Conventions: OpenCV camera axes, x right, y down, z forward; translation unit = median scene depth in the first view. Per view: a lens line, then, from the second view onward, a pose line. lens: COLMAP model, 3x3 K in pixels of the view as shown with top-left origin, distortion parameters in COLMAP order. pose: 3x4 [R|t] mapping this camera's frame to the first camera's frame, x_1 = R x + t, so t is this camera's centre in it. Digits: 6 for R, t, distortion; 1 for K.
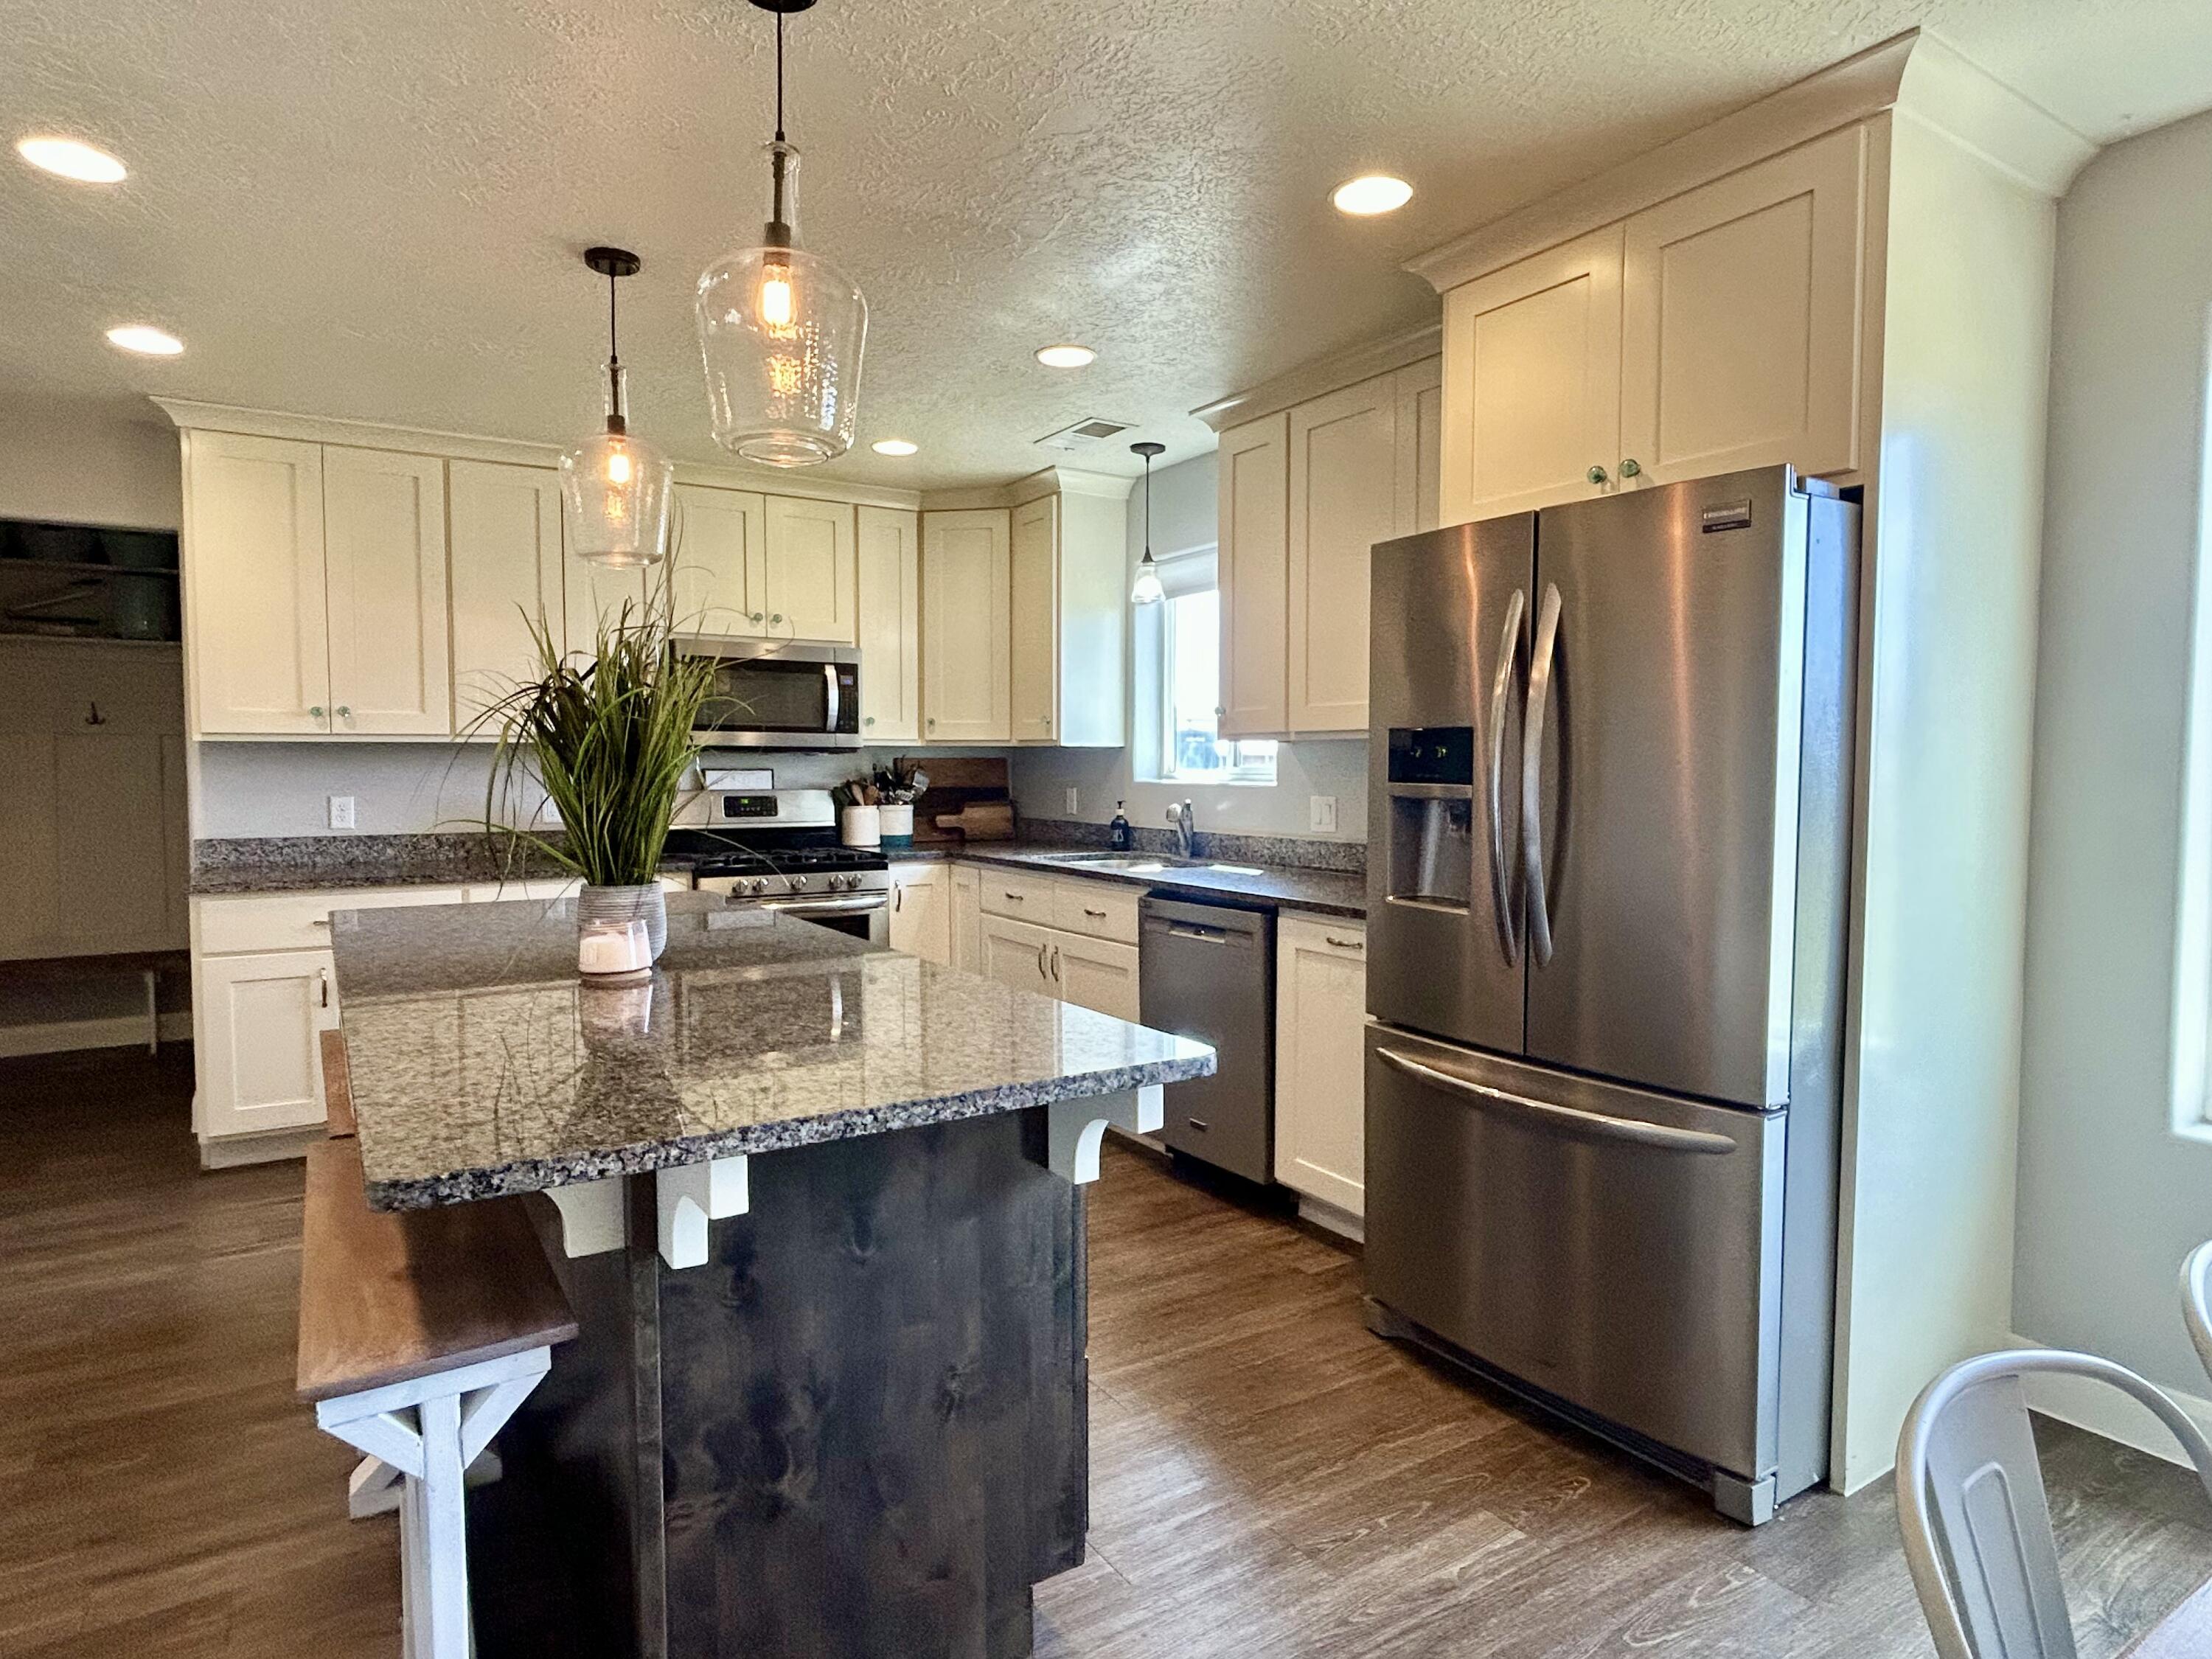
lens RADIAL K [[1246.2, 0, 1100.2], [0, 1246.2, 826.0], [0, 0, 1]] dist [-0.004315, -0.002790]
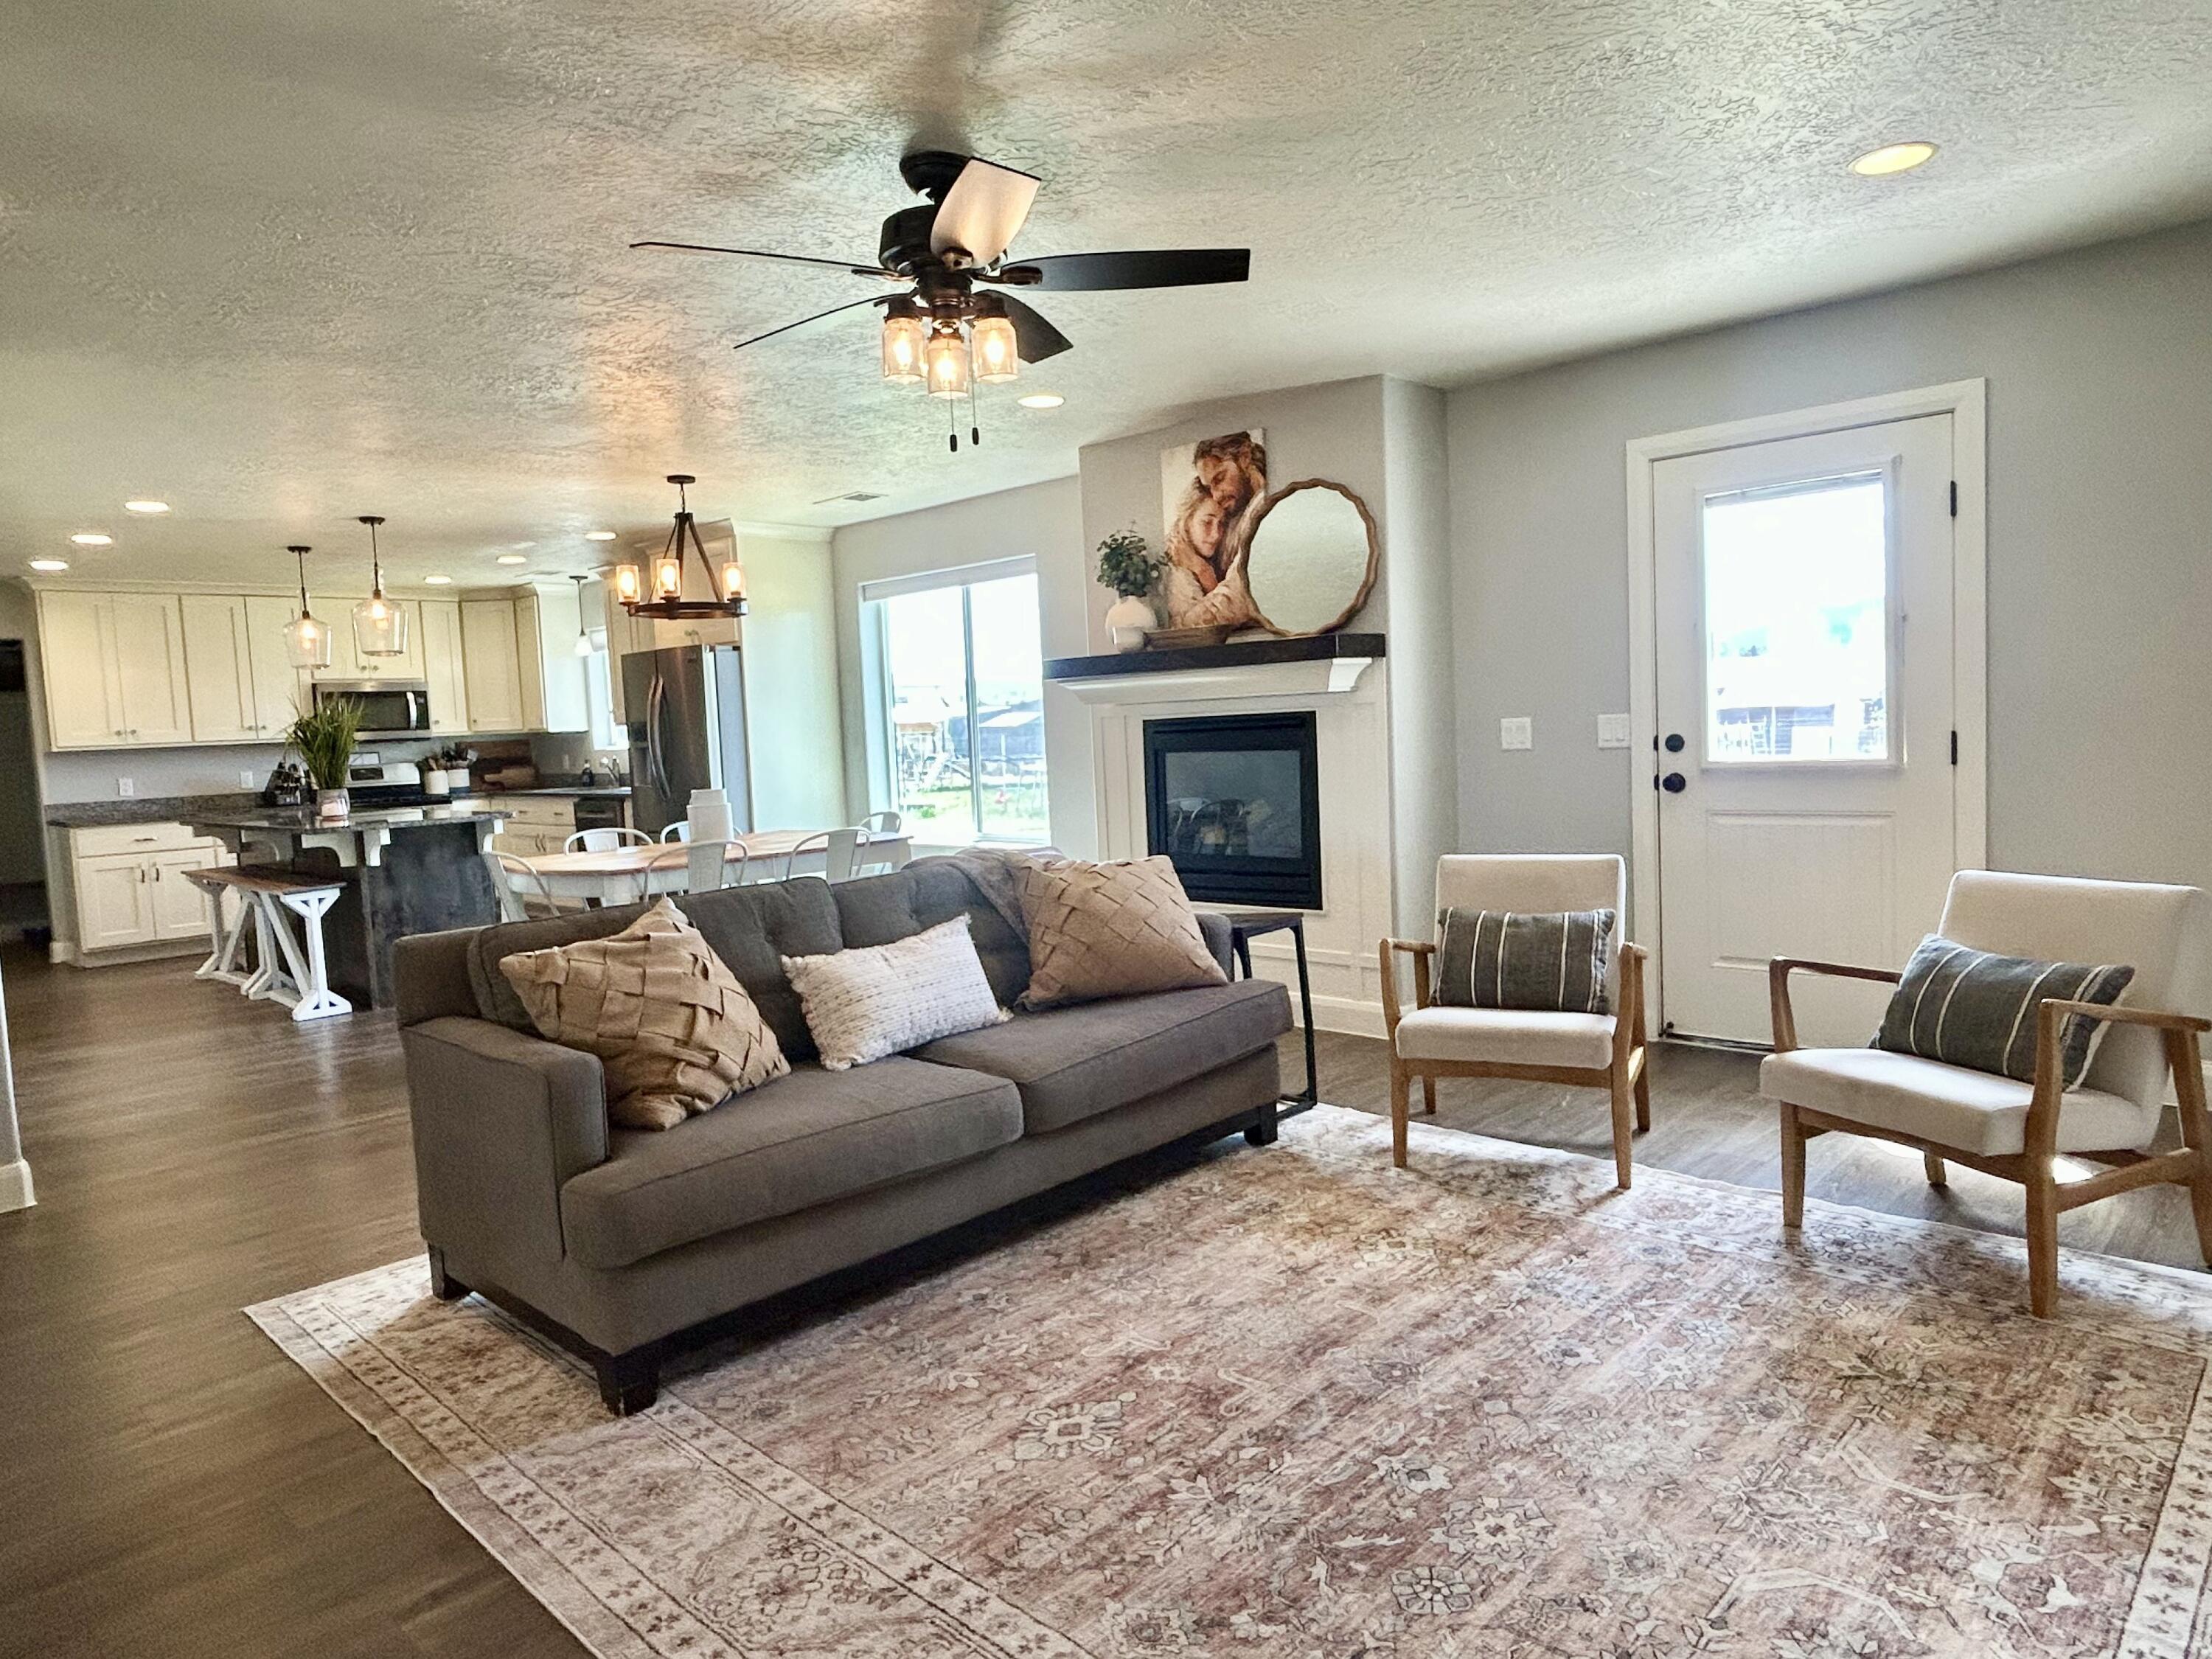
lens RADIAL K [[1357.8, 0, 1097.3], [0, 1357.8, 826.1], [0, 0, 1]] dist [-0.001785, -0.003850]
pose [[0.970005, -0.063677, 0.234595, 0.317486], [0.058929, 0.997892, 0.027202, 0.079002], [-0.235833, -0.012561, 0.971713, -1.319389]]
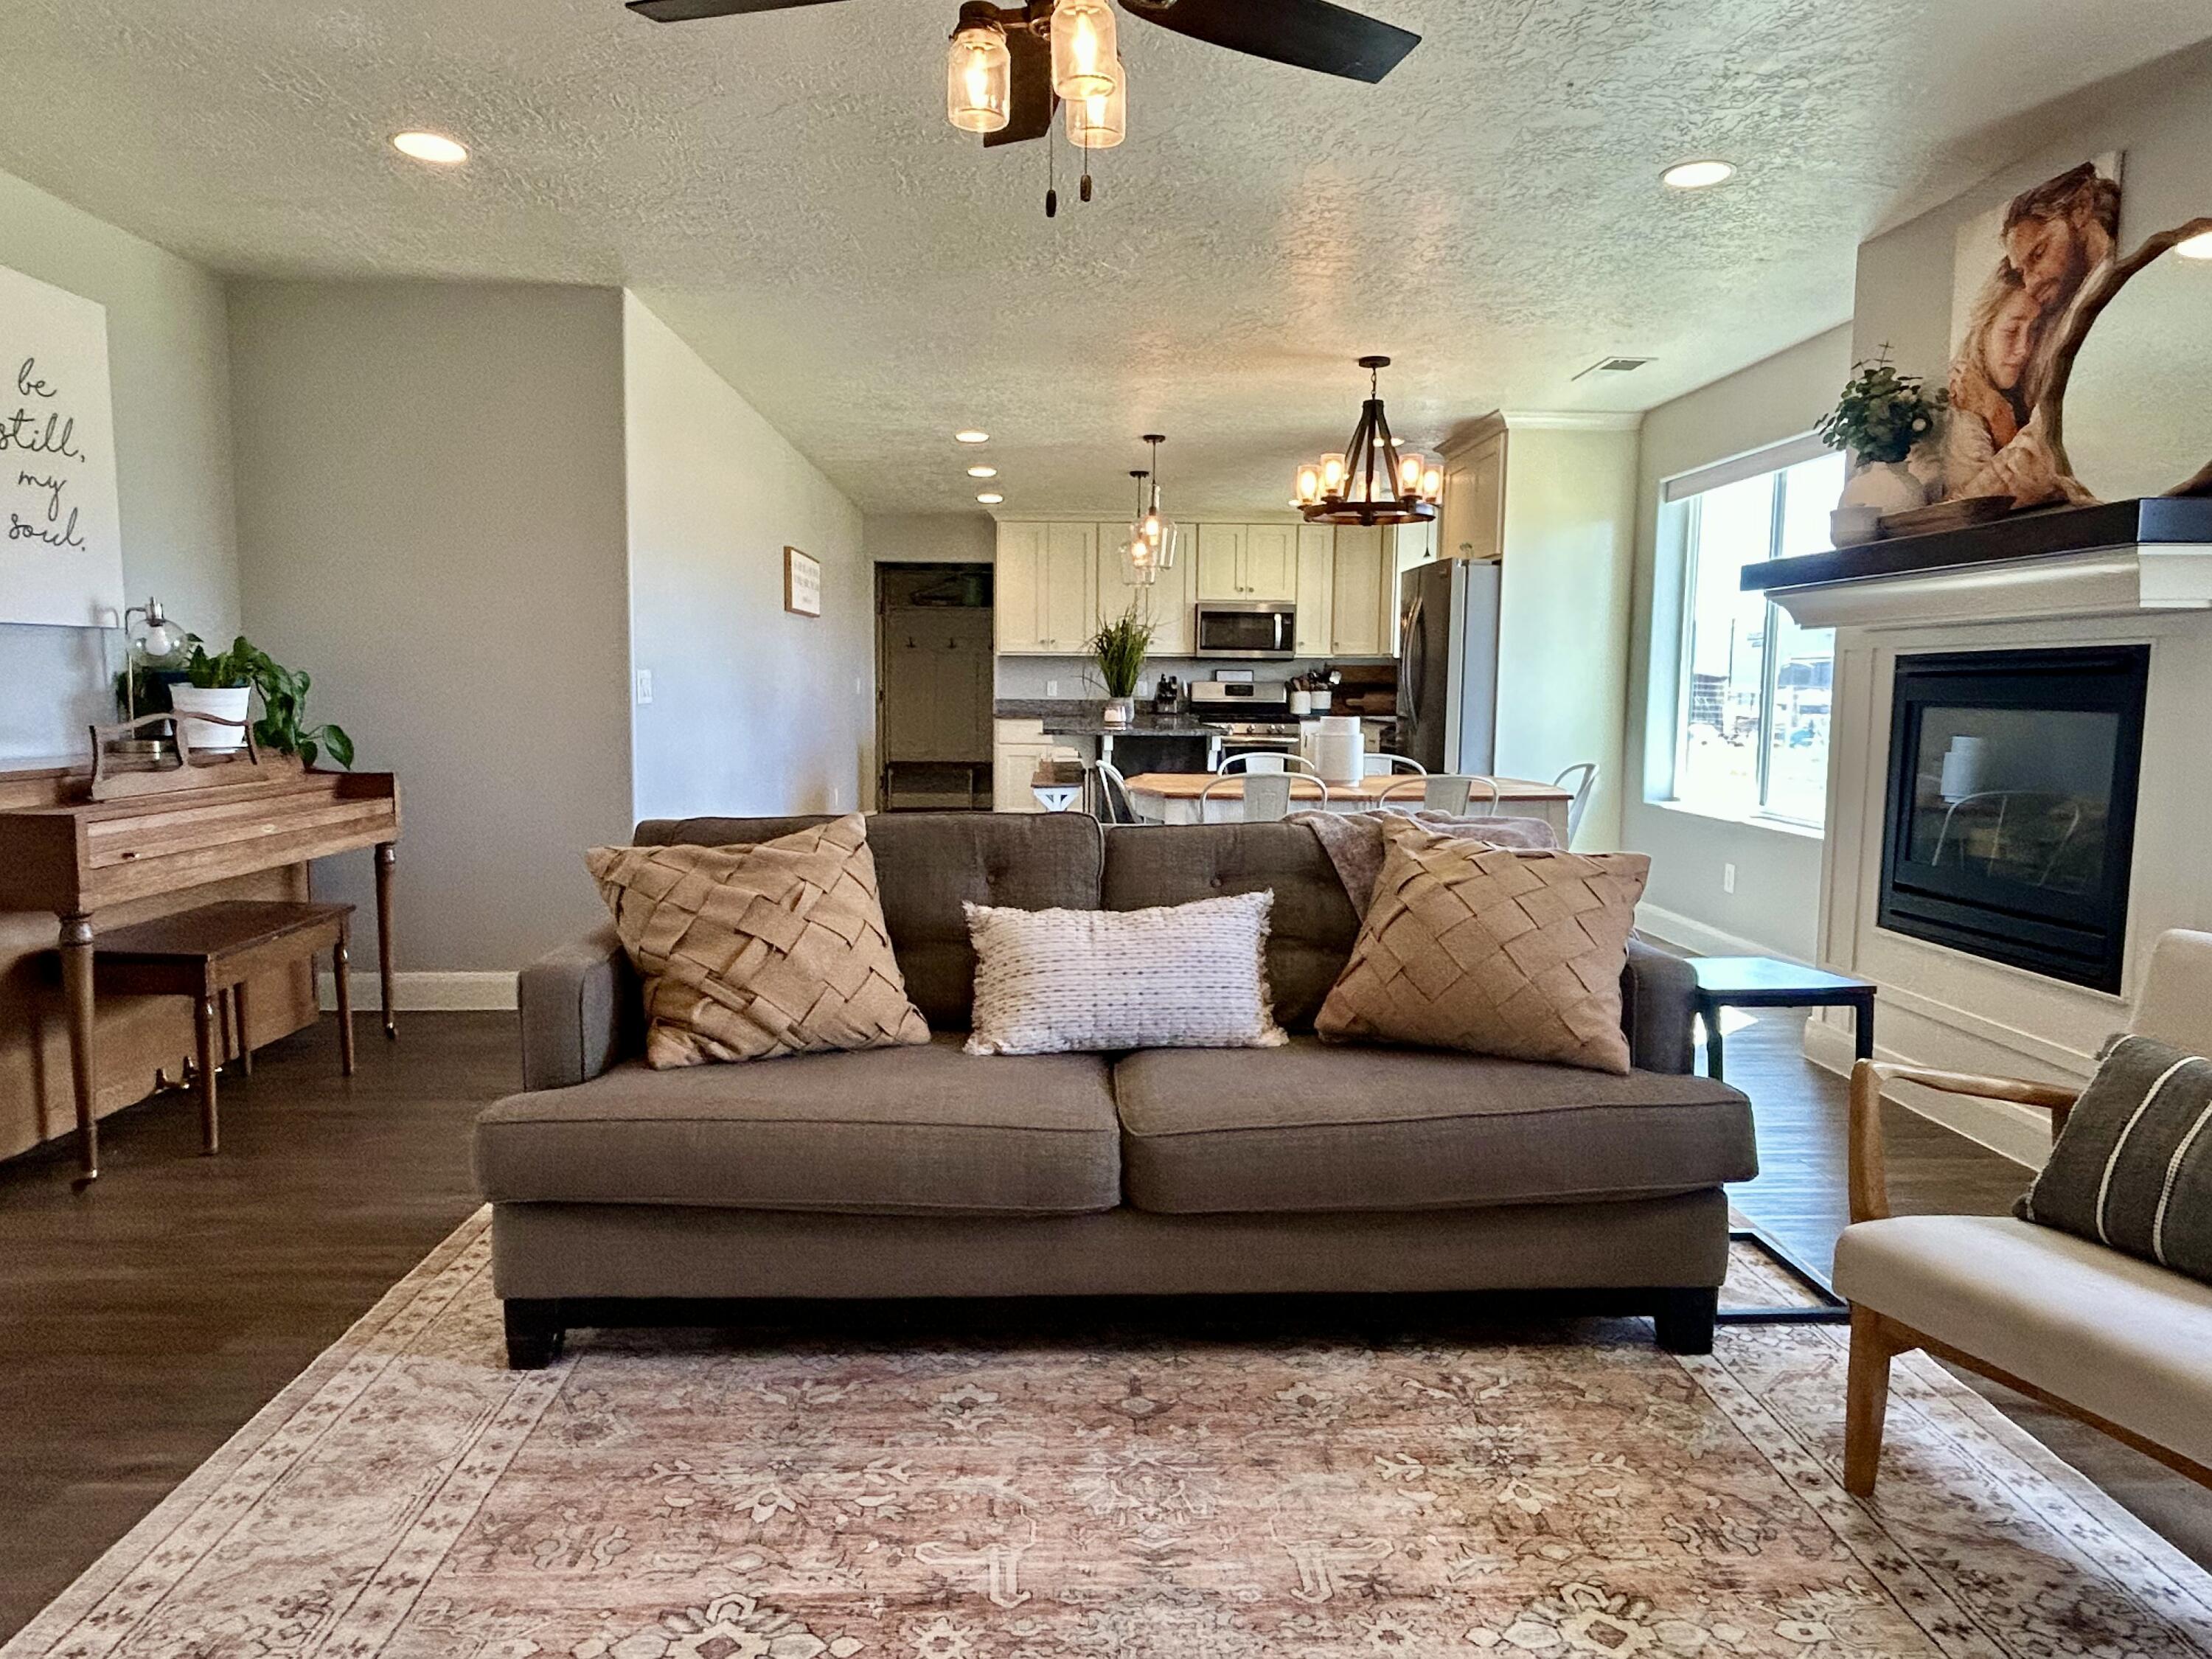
lens RADIAL K [[1362.7, 0, 1101.8], [0, 1362.7, 820.8], [0, 0, 1]] dist [-0.003012, -0.000900]
pose [[0.865807, 0.056010, -0.497233, 0.678576], [-0.033123, 0.997951, 0.054738, 0.088863], [0.499280, -0.030923, 0.865889, -1.048945]]
